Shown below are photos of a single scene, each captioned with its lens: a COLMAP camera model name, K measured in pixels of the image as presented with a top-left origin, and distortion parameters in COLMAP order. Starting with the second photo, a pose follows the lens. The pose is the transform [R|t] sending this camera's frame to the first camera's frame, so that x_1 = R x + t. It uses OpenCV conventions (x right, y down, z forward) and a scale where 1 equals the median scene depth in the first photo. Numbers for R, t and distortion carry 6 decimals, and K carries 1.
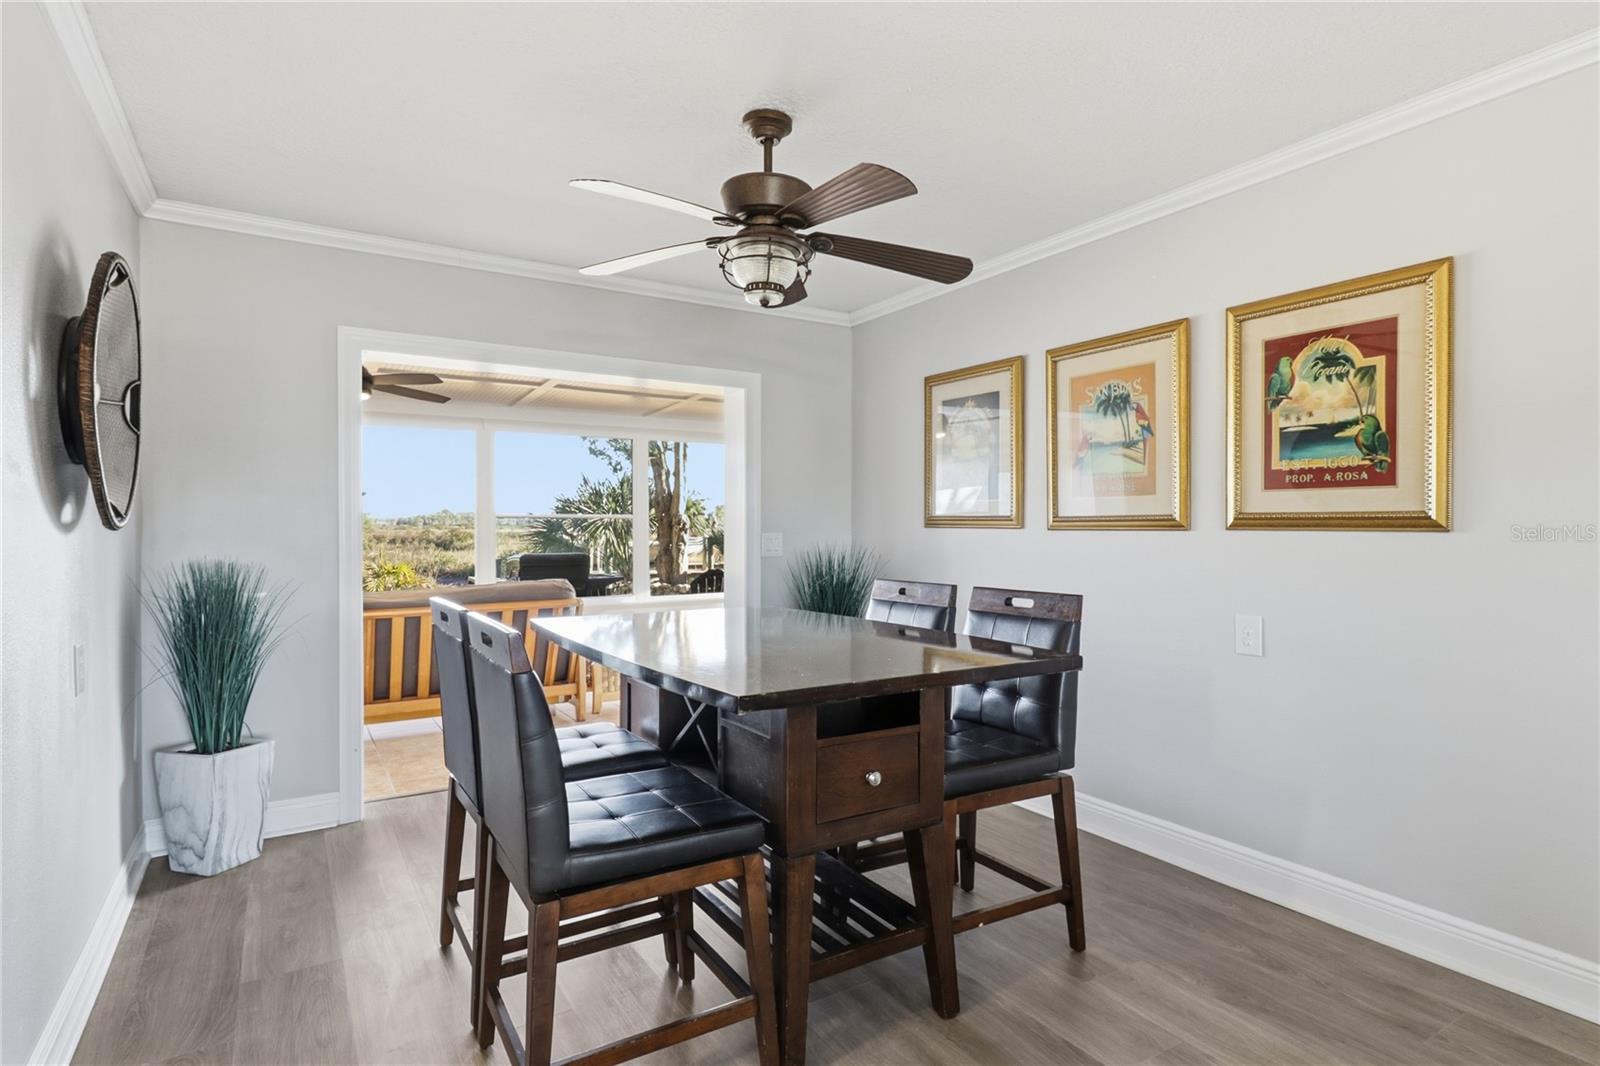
lens RADIAL K [[836.8, 0, 807.5], [0, 836.8, 529.0], [0, 0, 1]] dist [-0.003381, 0.000054]
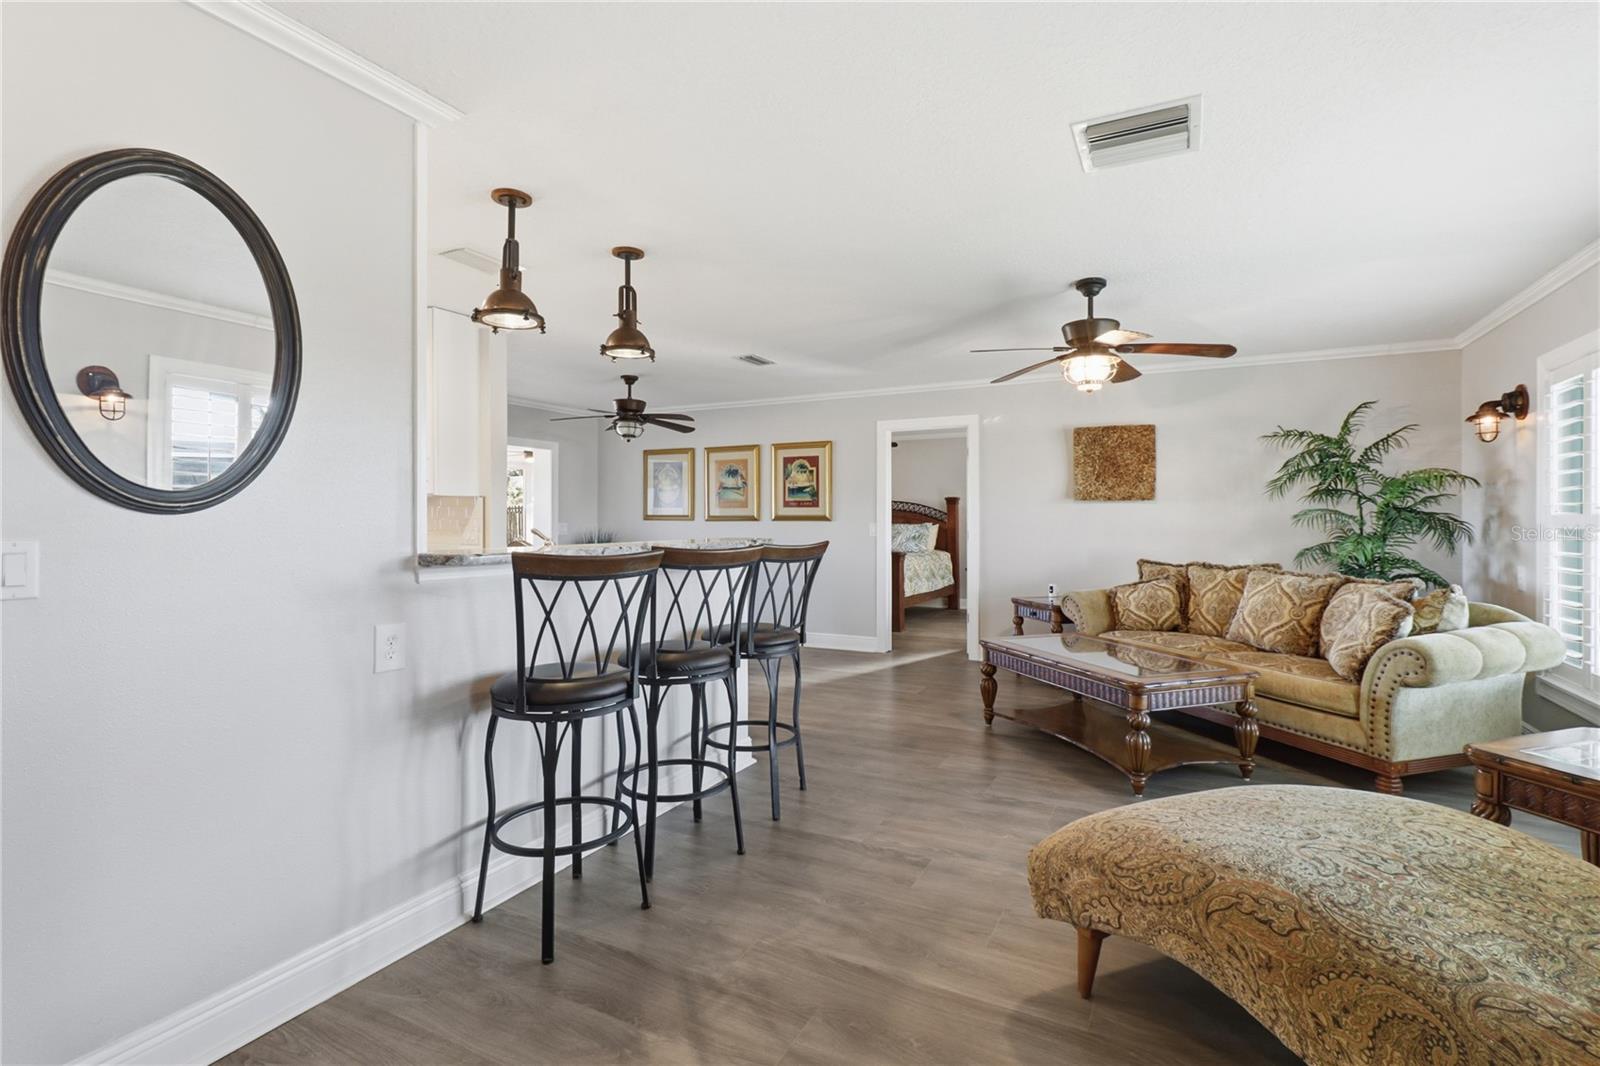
lens RADIAL K [[744.3, 0, 803.6], [0, 744.3, 527.4], [0, 0, 1]] dist [0.002205, -0.000252]
pose [[0.862724, -0.009241, 0.505591, -0.740095], [0.004471, 0.999933, 0.010648, -0.003541], [-0.505655, -0.006926, 0.862708, -1.337301]]
